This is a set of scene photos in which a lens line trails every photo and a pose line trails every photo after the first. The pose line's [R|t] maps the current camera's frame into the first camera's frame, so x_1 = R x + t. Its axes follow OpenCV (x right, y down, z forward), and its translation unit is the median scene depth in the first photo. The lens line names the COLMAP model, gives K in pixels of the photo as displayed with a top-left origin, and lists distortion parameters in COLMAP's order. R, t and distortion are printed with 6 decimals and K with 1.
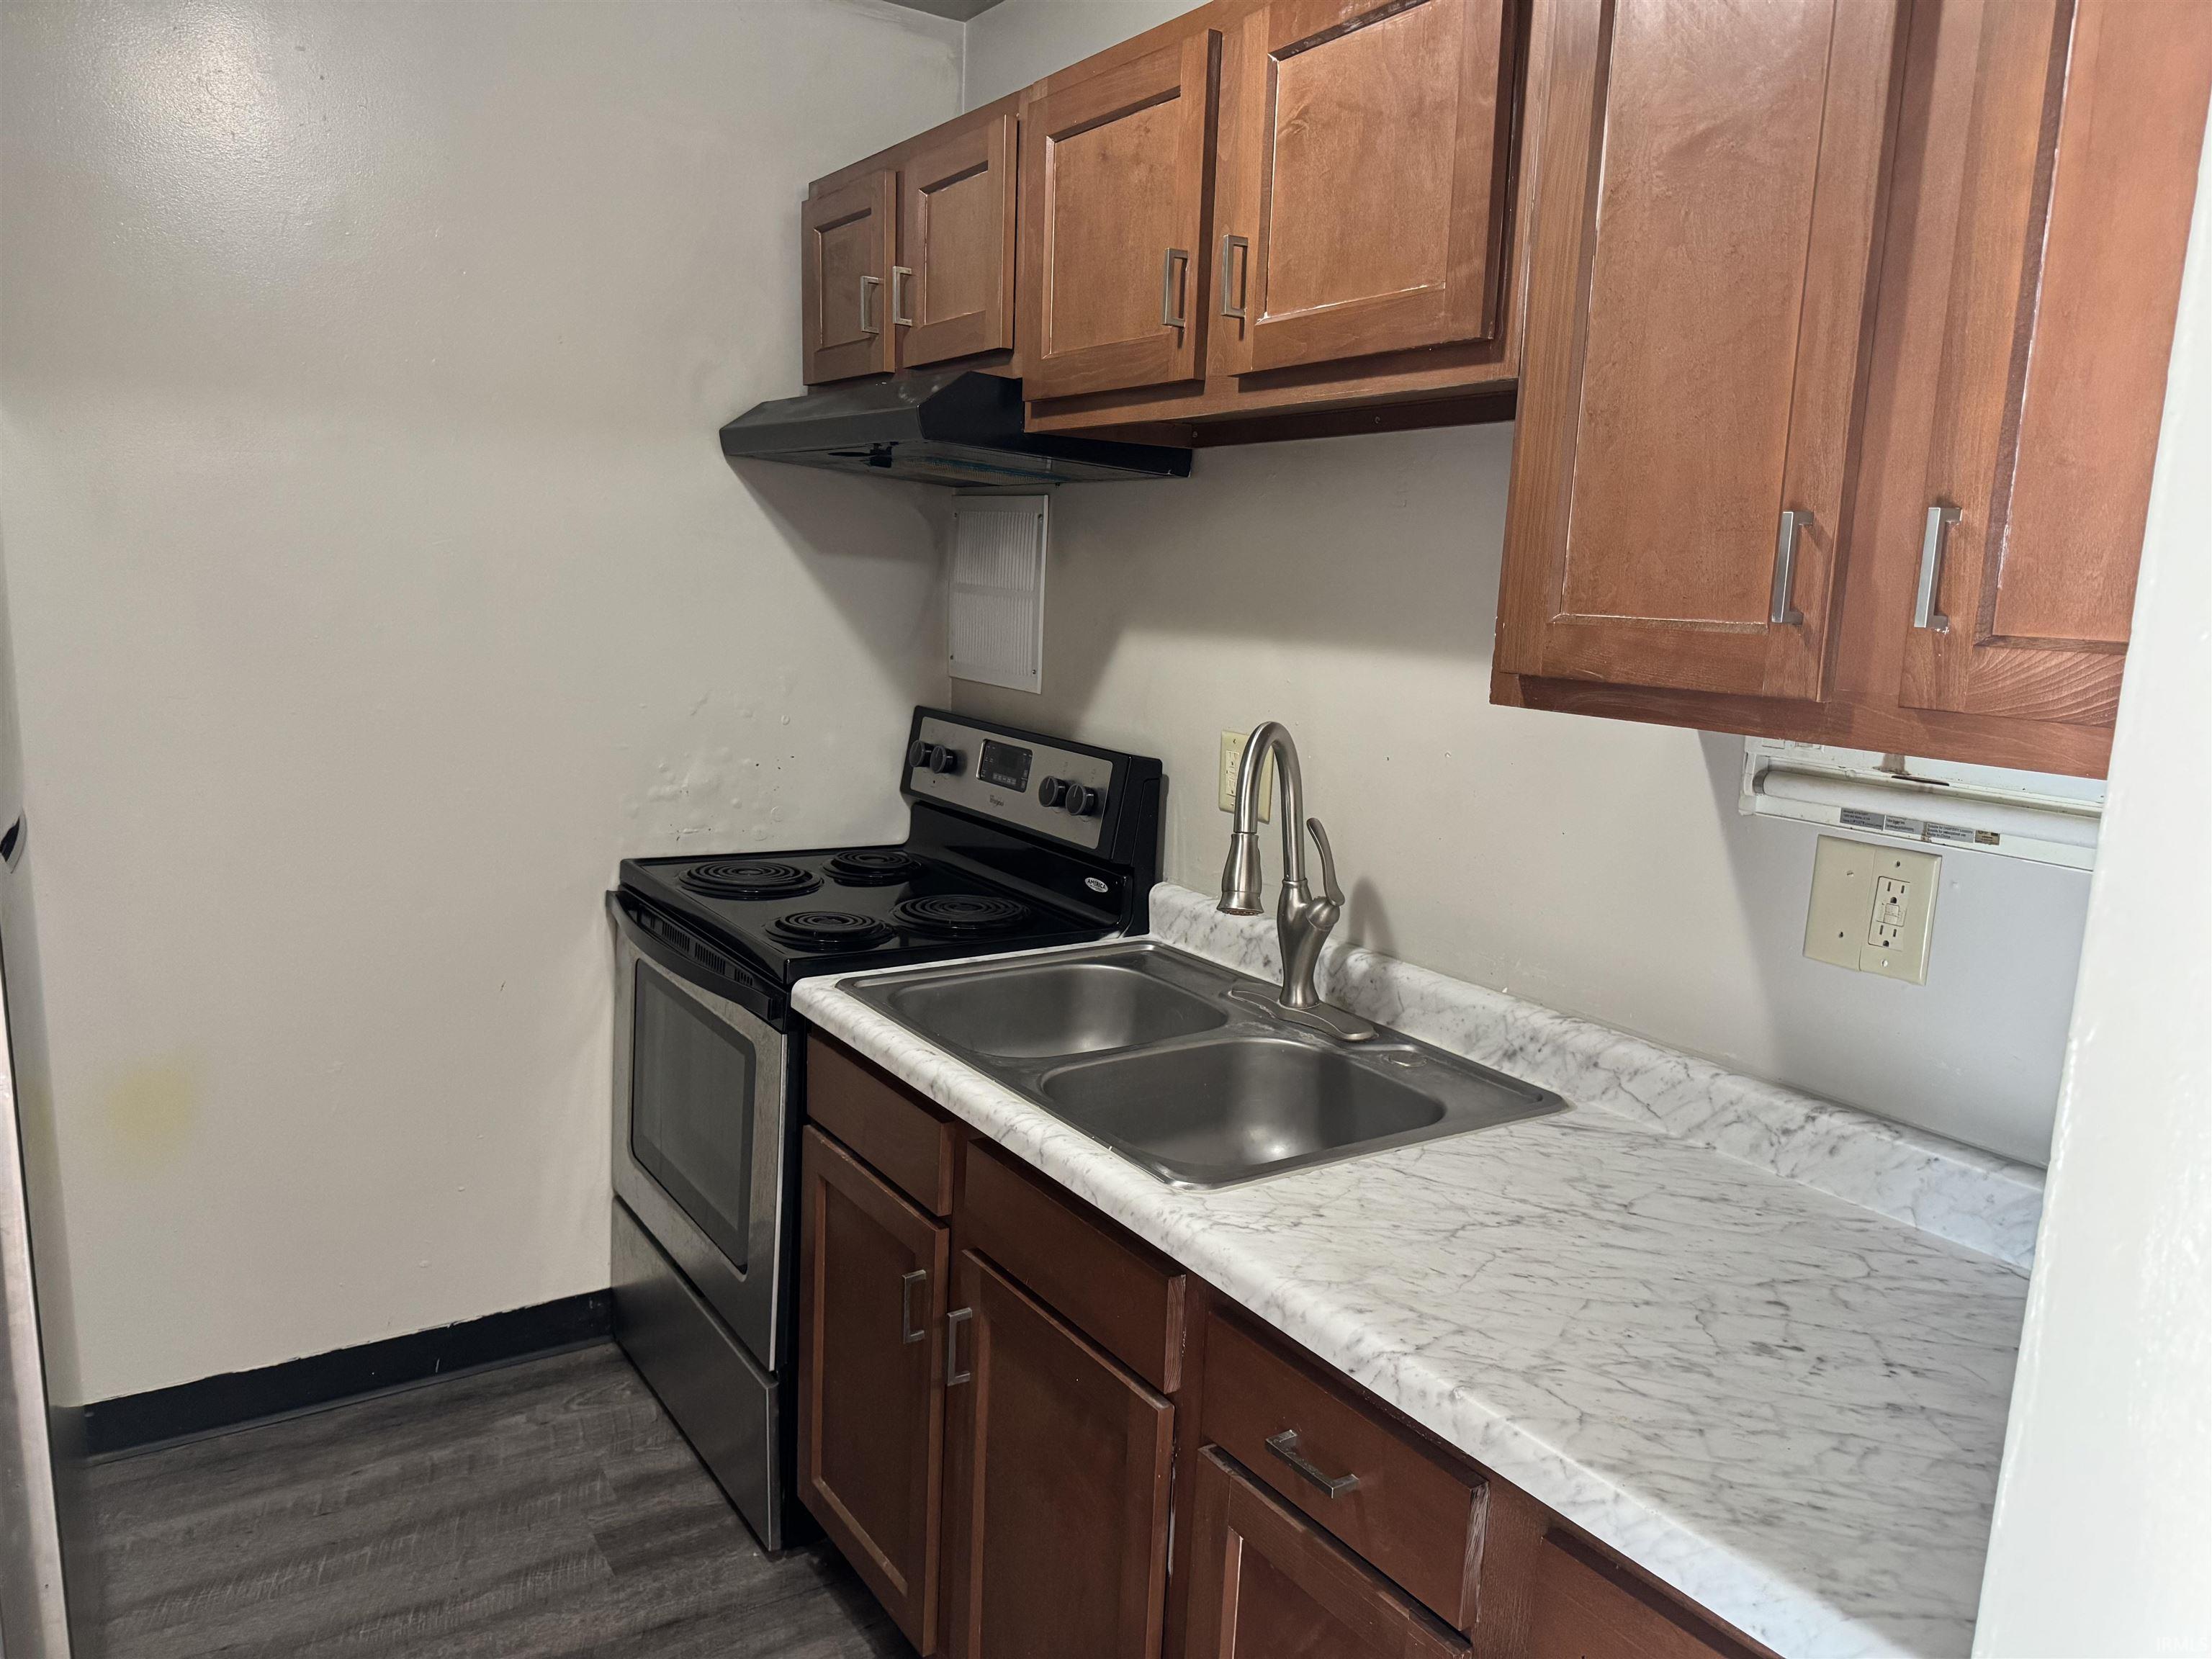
lens RADIAL K [[1520.0, 0, 1100.1], [0, 1520.0, 839.4], [0, 0, 1]] dist [-0.004723, -0.000230]
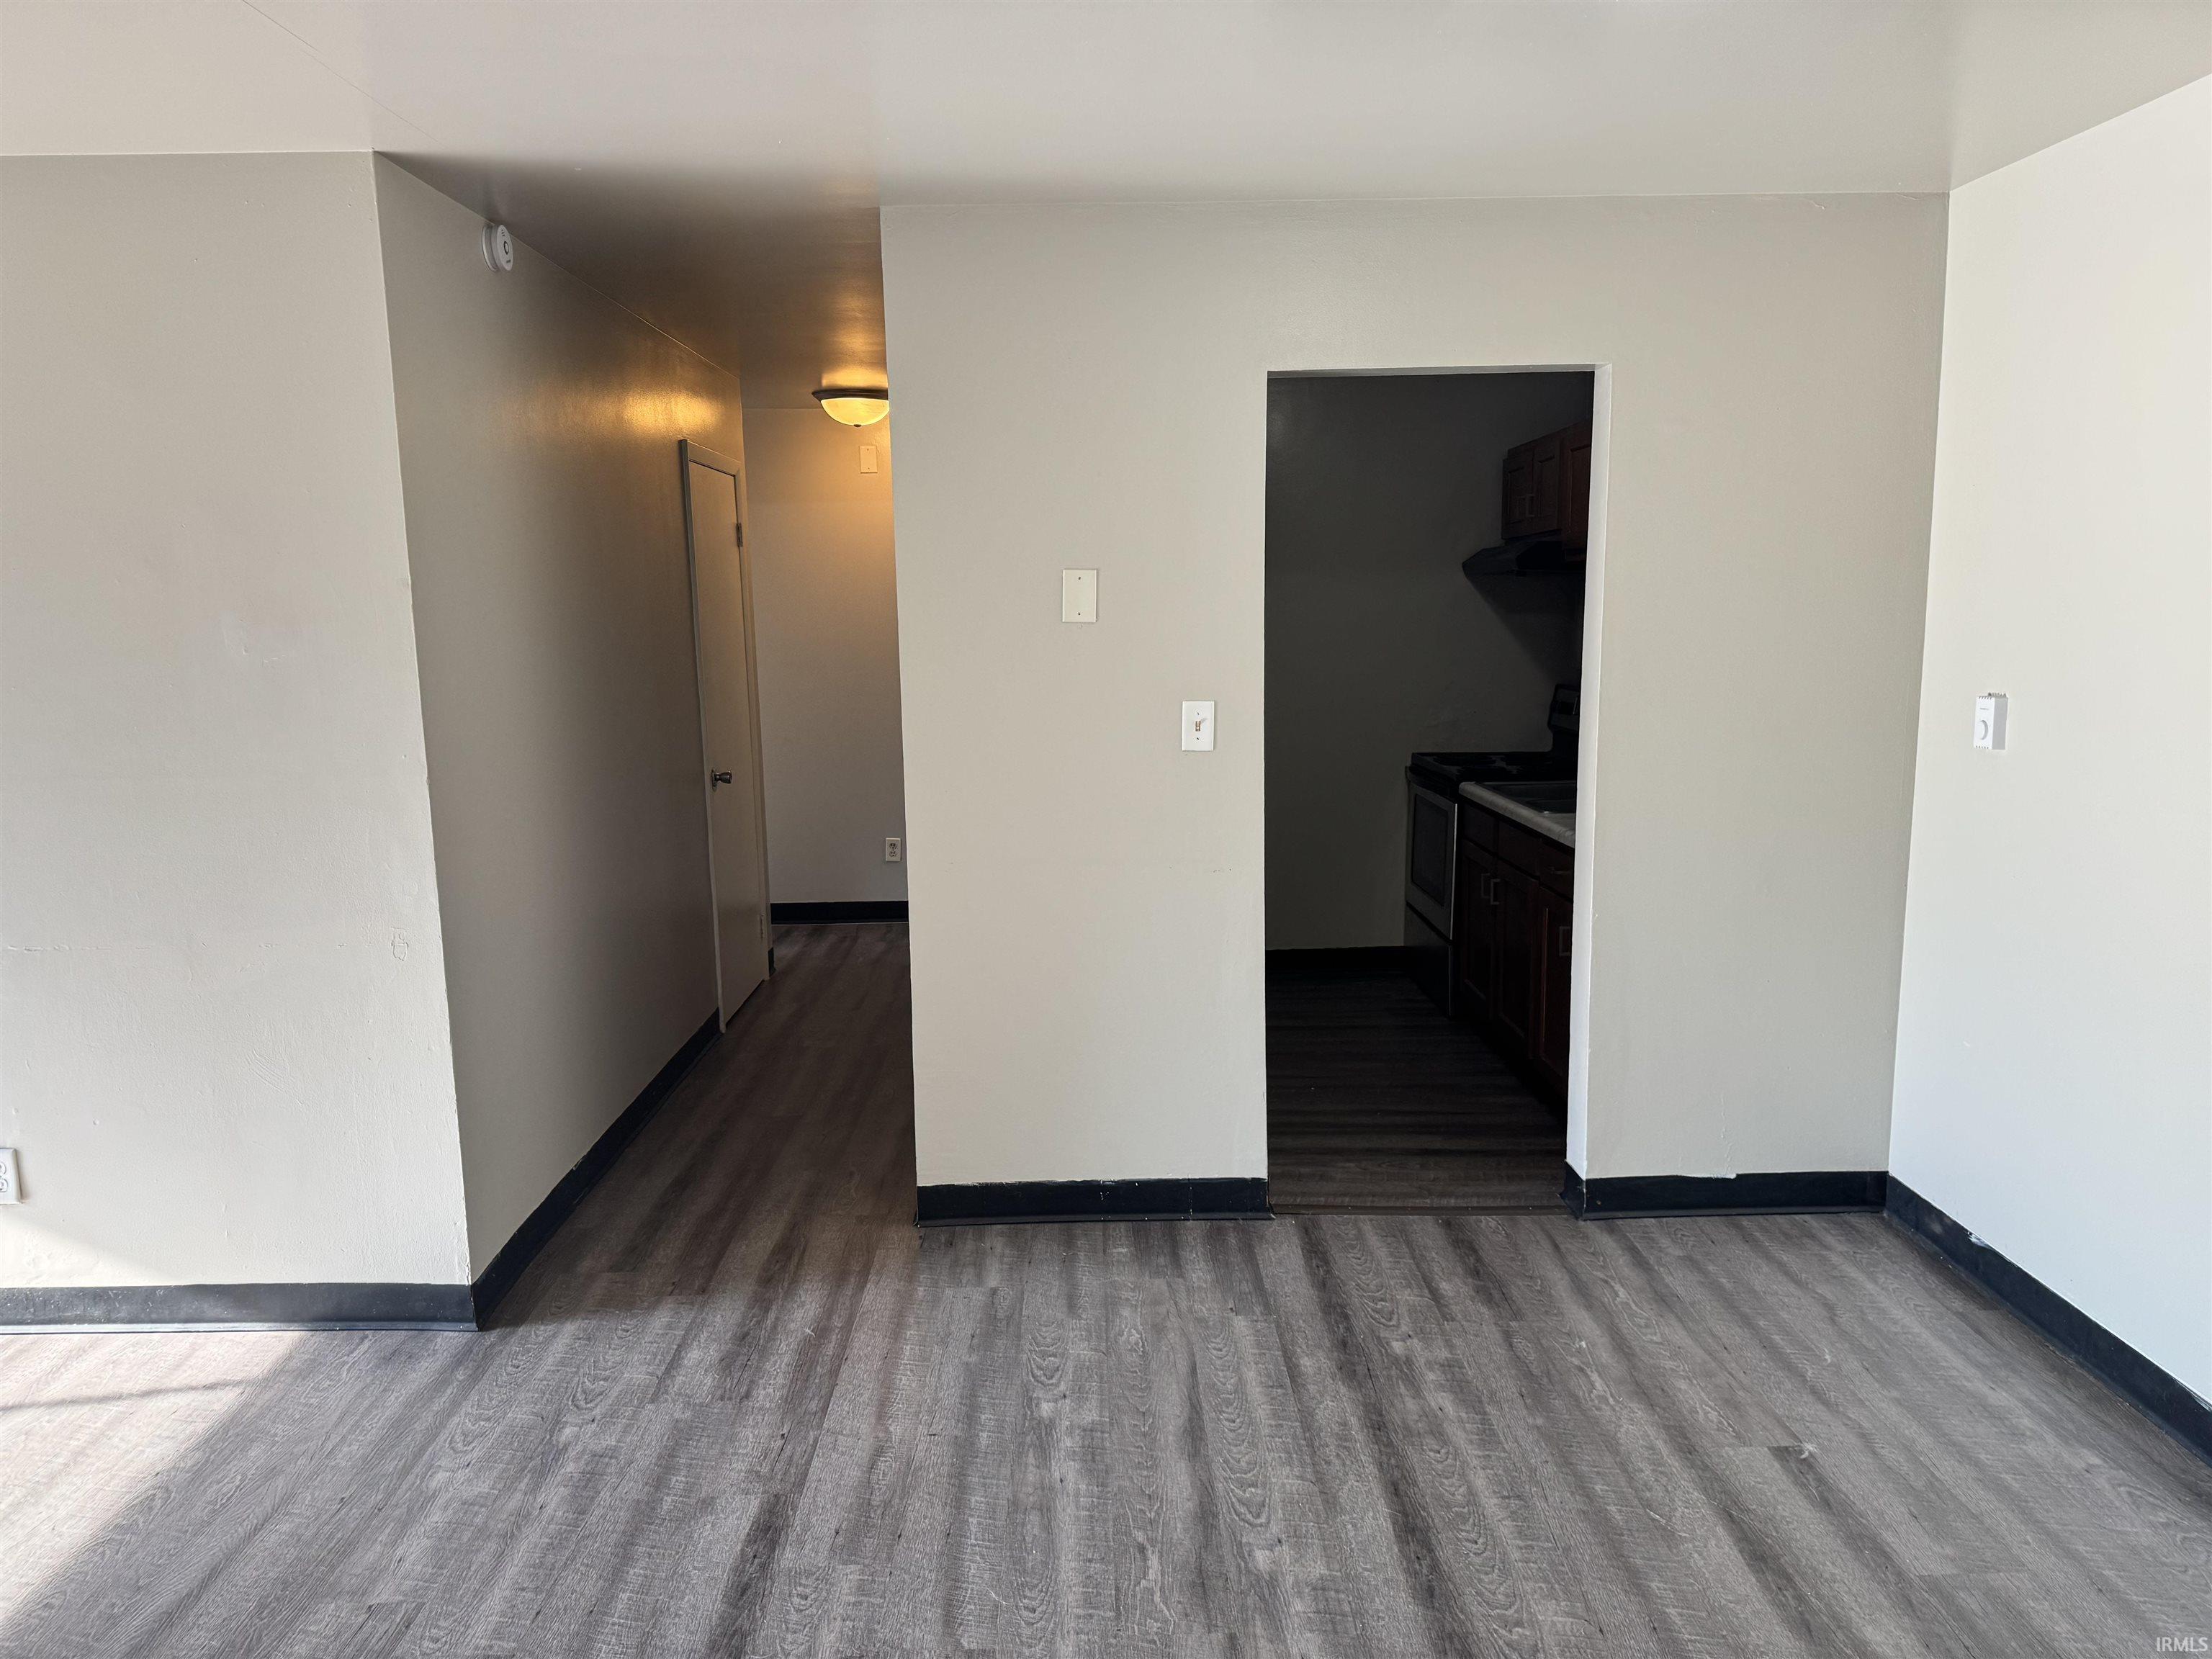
lens RADIAL K [[1520.0, 0, 1099.9], [0, 1520.0, 833.6], [0, 0, 1]] dist [-0.004723, -0.000230]
pose [[0.832104, 0.022060, -0.554181, 0.566837], [-0.041734, 0.998866, -0.022903, 0.208678], [0.553048, 0.042186, 0.832081, -1.170335]]
